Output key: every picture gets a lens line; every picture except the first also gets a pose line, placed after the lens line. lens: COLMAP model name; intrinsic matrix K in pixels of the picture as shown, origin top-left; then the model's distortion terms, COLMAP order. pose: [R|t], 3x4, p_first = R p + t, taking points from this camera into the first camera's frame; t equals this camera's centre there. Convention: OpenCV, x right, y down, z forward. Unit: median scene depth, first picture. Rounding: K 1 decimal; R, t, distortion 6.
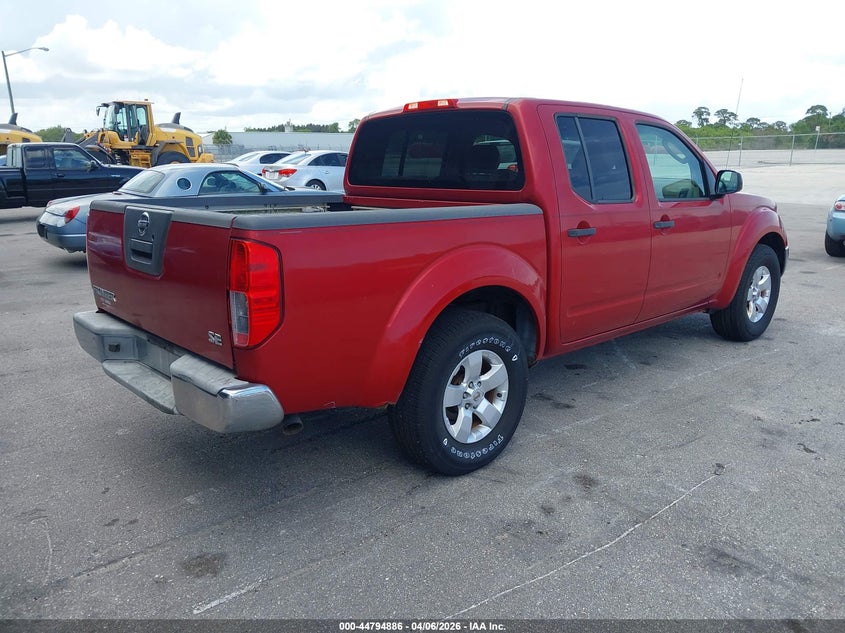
lens RADIAL K [[649.5, 0, 422.5], [0, 649.5, 316.5], [0, 0, 1]] dist [0.033836, 0.002756]
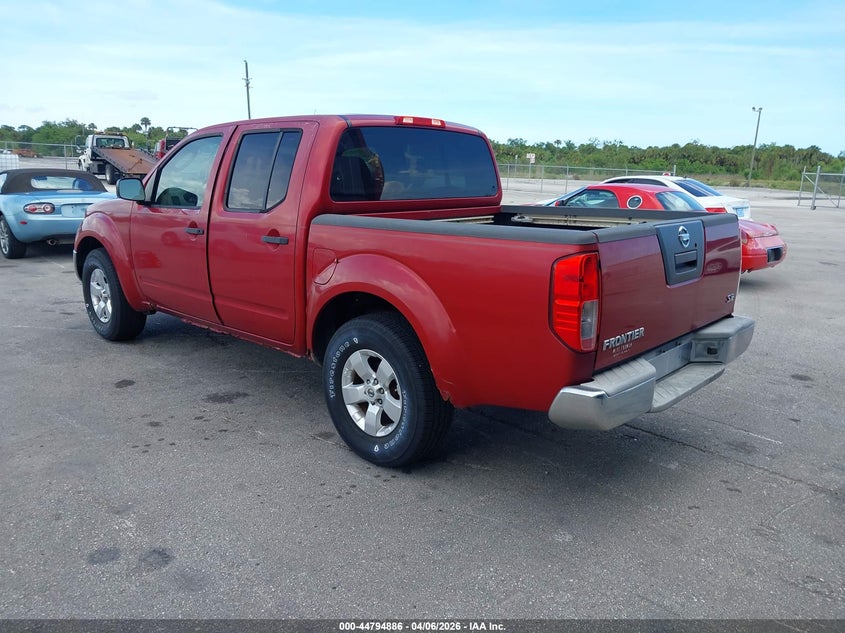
lens RADIAL K [[611.1, 0, 447.8], [0, 611.1, 316.4], [0, 0, 1]] dist [0.027168, 0.001743]
pose [[-0.049743, -0.231628, 0.971532, -1.561271], [0.226121, 0.944866, 0.236848, -0.378047], [-0.972828, 0.231466, 0.005376, 1.543547]]
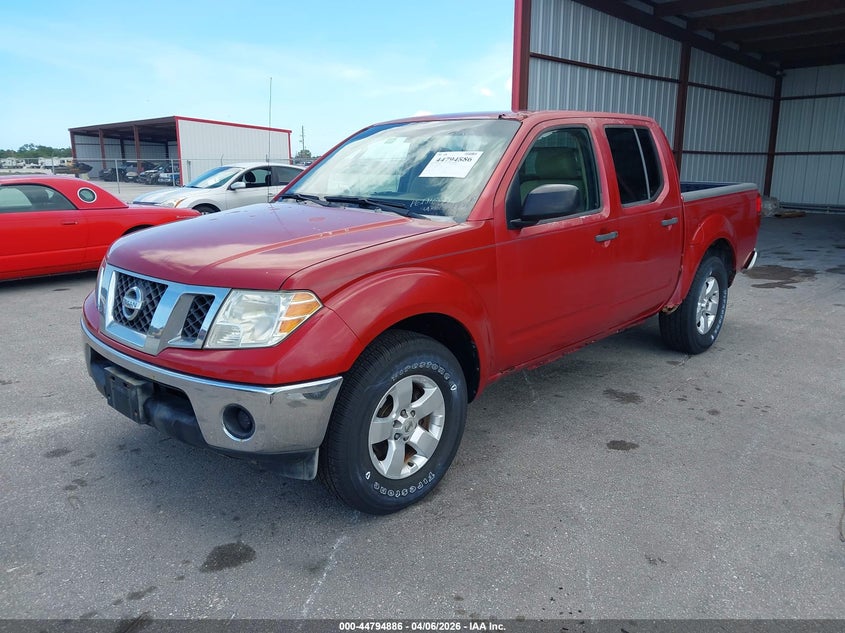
lens RADIAL K [[649.5, 0, 422.5], [0, 649.5, 316.5], [0, 0, 1]] dist [0.033836, 0.002756]
pose [[-0.999796, 0.002571, -0.020032, -0.394049], [-0.006575, 0.896403, 0.443191, -0.620804], [0.019096, 0.443233, -0.896203, 2.651043]]
